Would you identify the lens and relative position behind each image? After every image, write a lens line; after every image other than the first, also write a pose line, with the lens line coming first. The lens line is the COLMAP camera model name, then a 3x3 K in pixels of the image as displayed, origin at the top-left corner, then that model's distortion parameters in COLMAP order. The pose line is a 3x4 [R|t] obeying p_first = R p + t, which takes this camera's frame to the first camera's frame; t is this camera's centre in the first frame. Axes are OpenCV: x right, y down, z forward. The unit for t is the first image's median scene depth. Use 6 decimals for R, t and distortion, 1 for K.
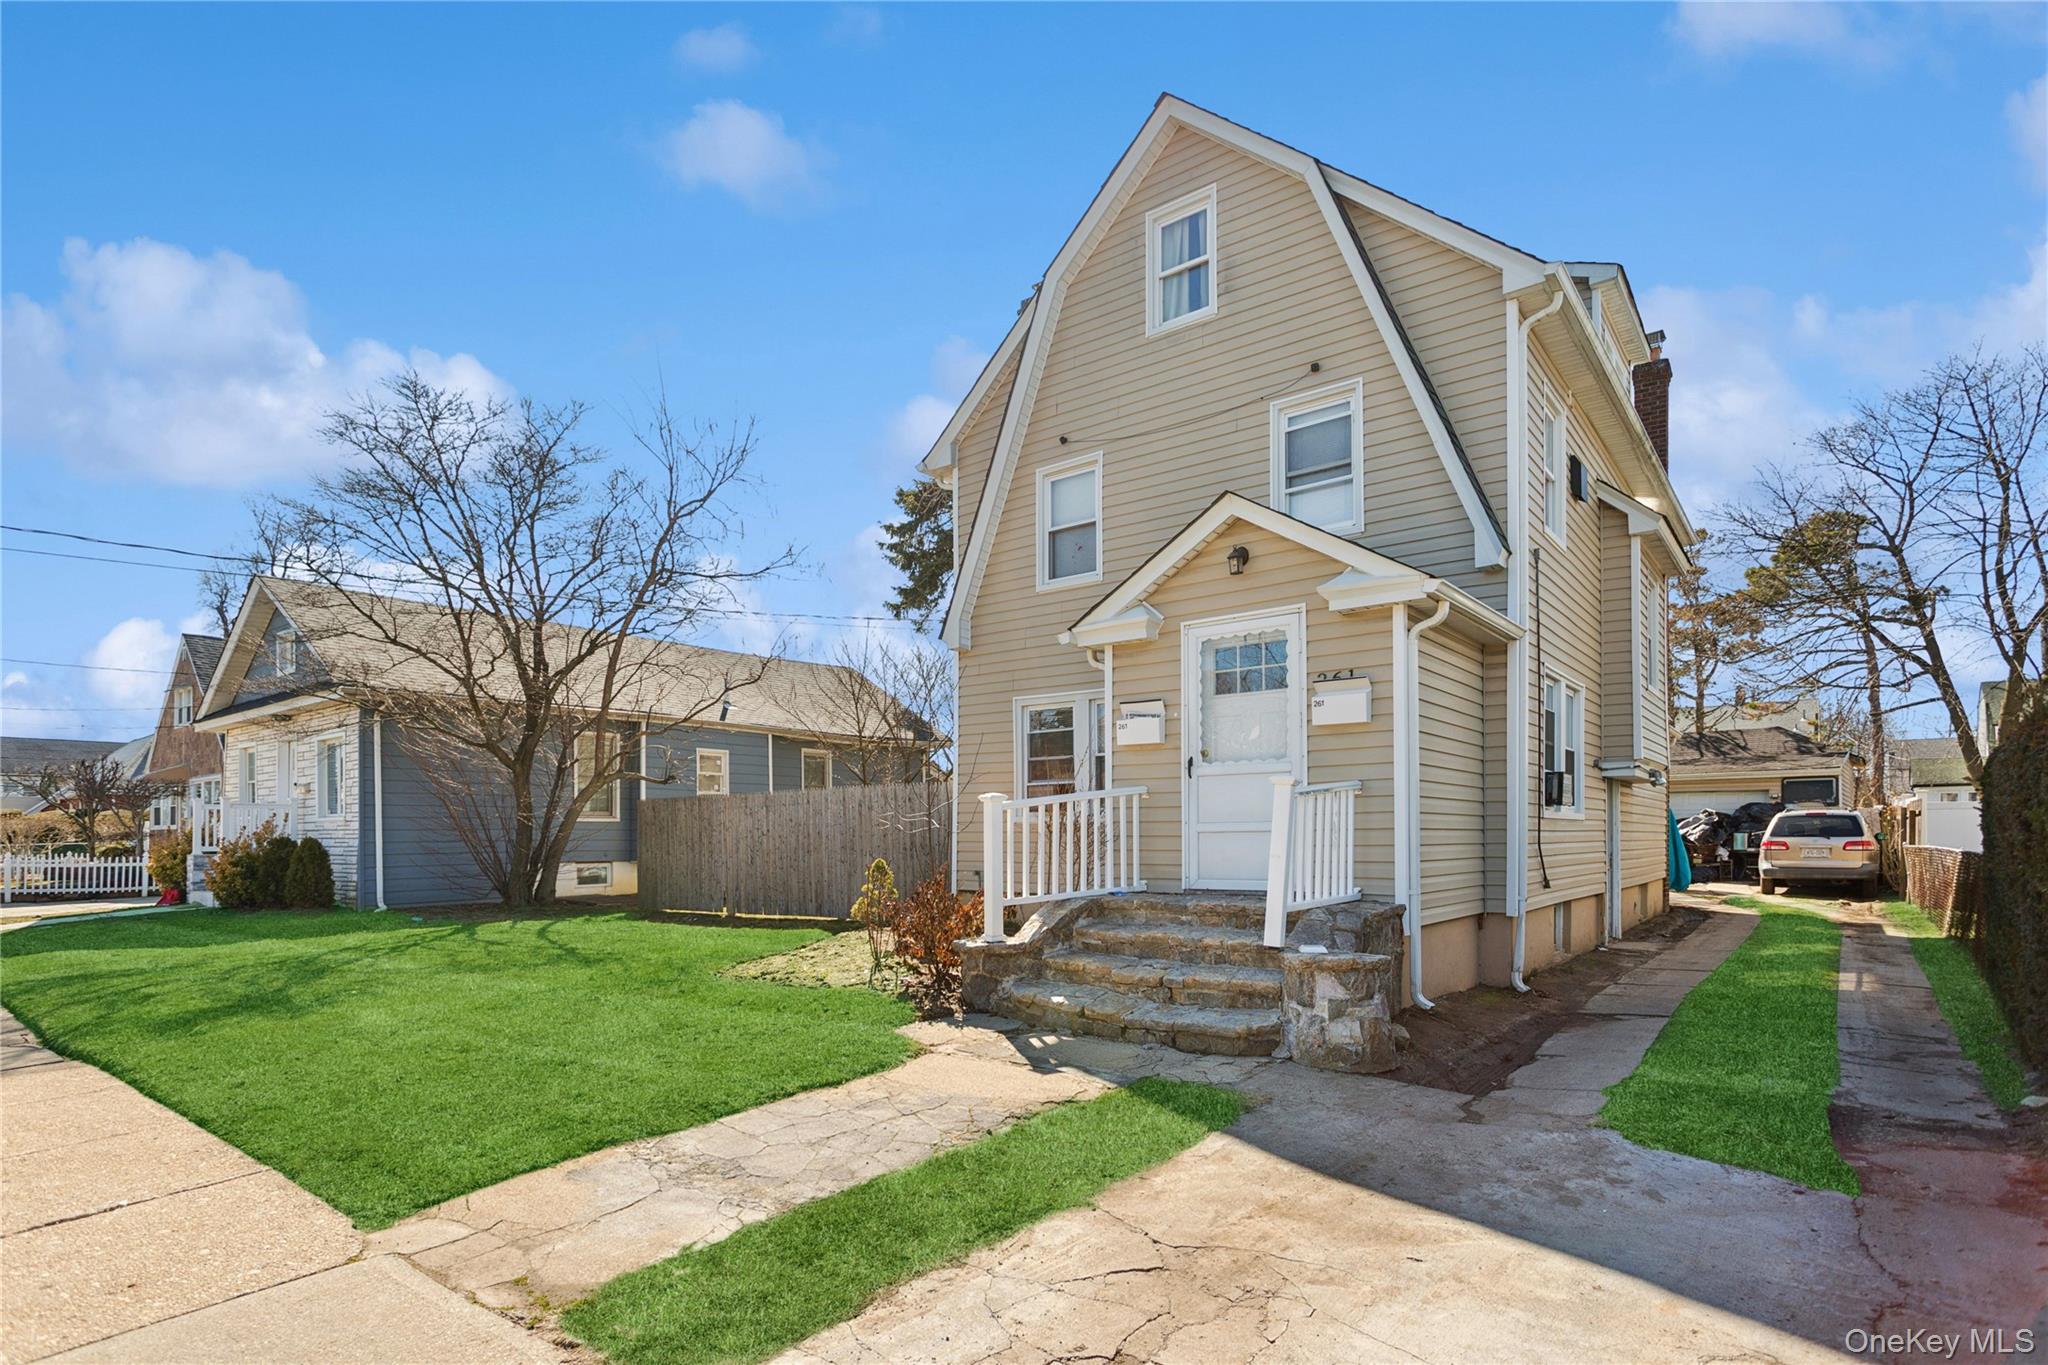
lens RADIAL K [[1016.9, 0, 1020.9], [0, 1016.9, 714.3], [0, 0, 1]] dist [0.005442, 0.001068]
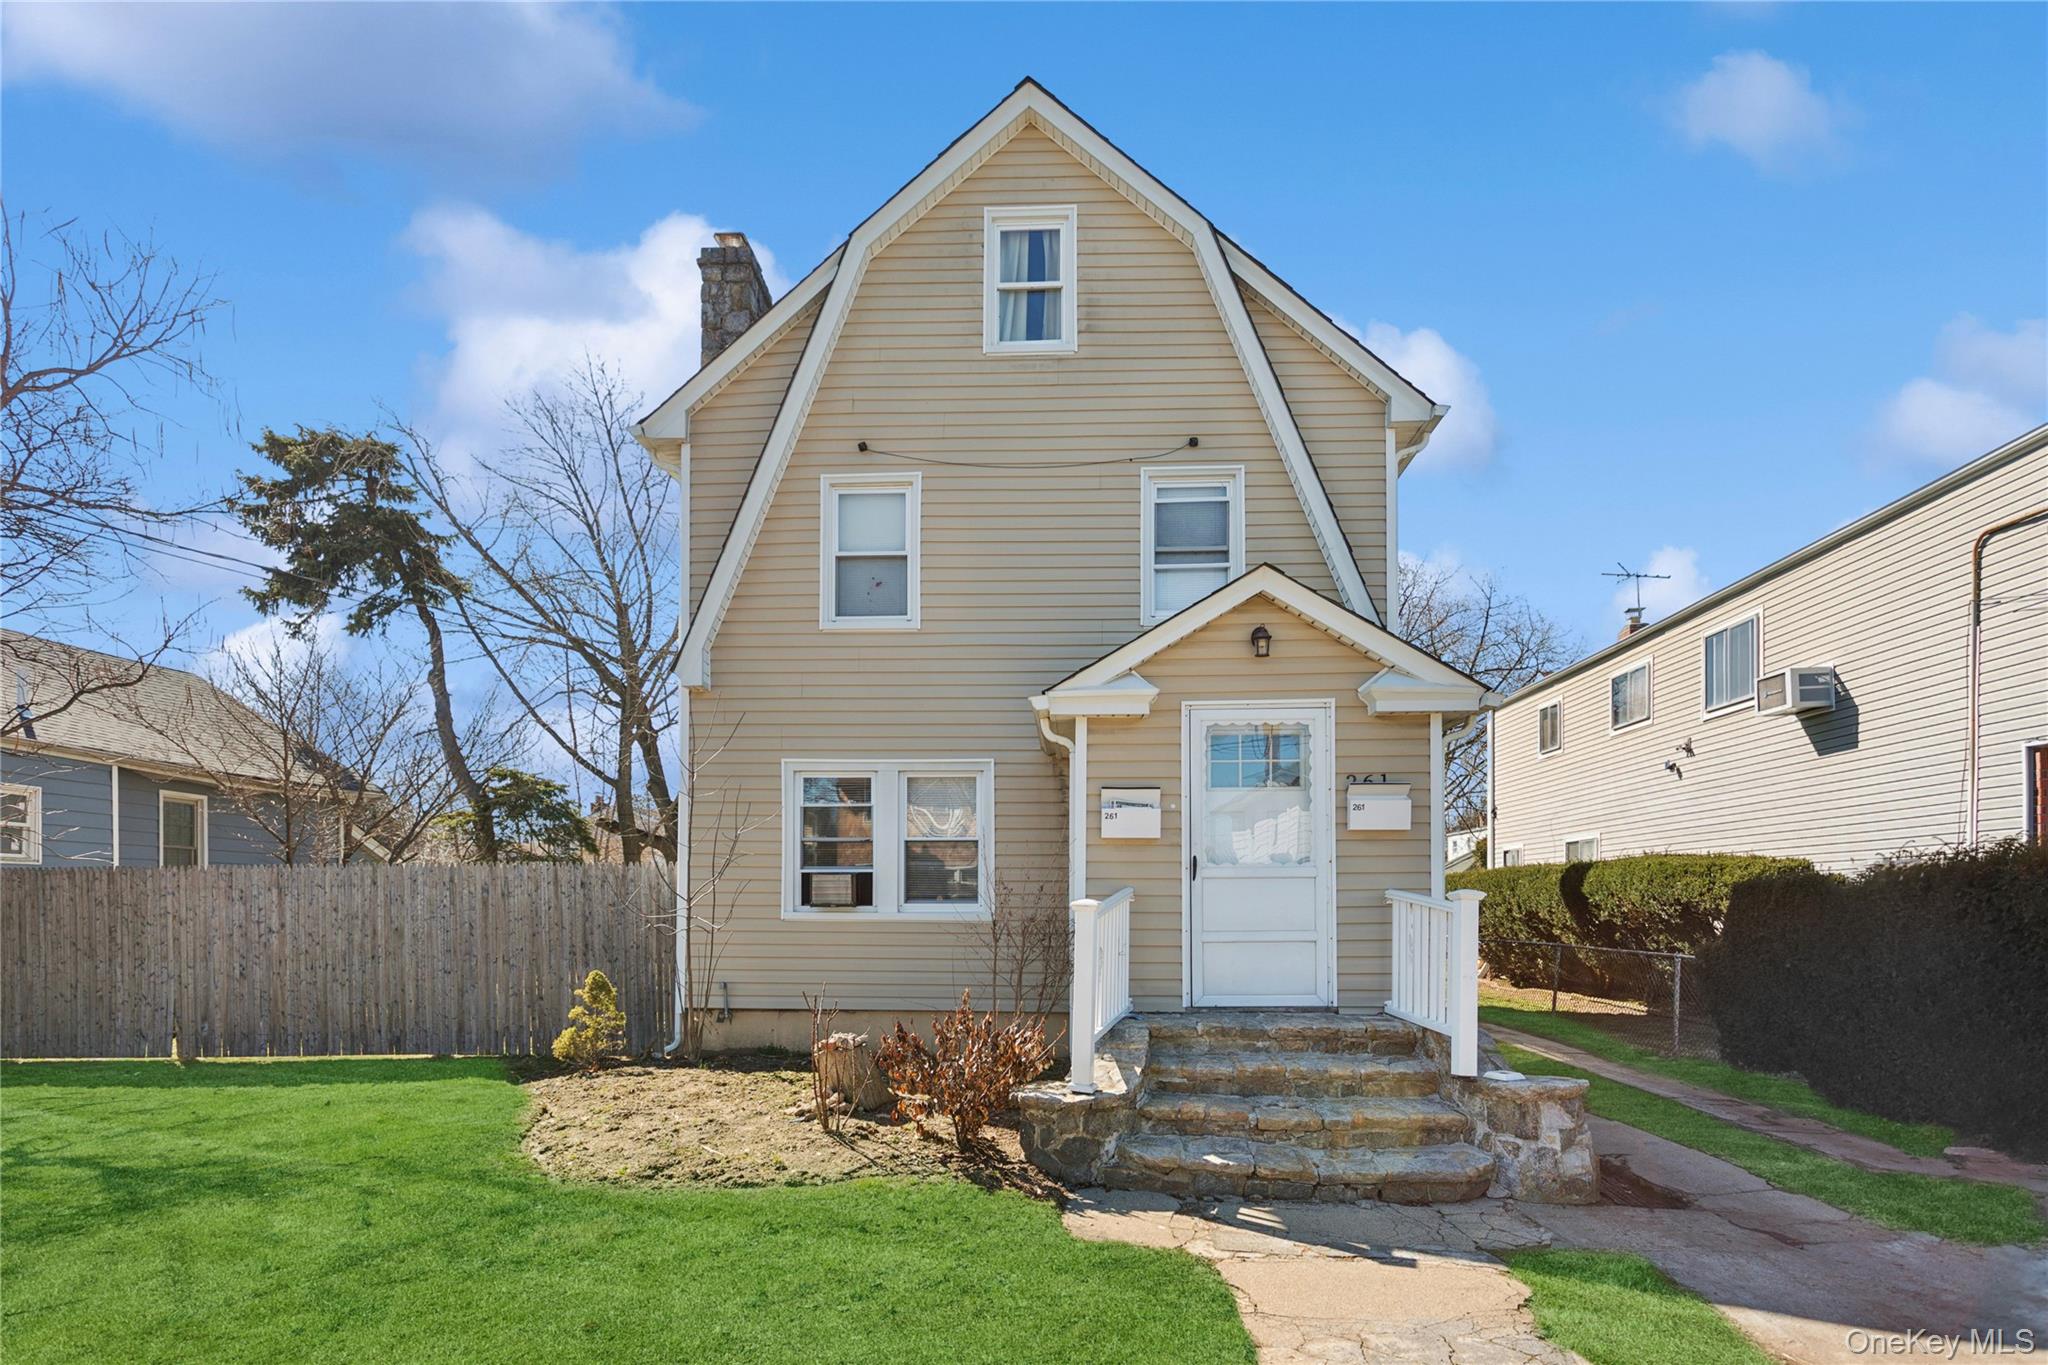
lens RADIAL K [[1063.8, 0, 1024.1], [0, 1063.8, 797.3], [0, 0, 1]] dist [0.008039, 0.001082]
pose [[0.816368, 0.059694, 0.574439, -0.390597], [-0.069831, 0.997549, -0.004421, 0.004598], [-0.573295, -0.036505, 0.818536, 0.267060]]
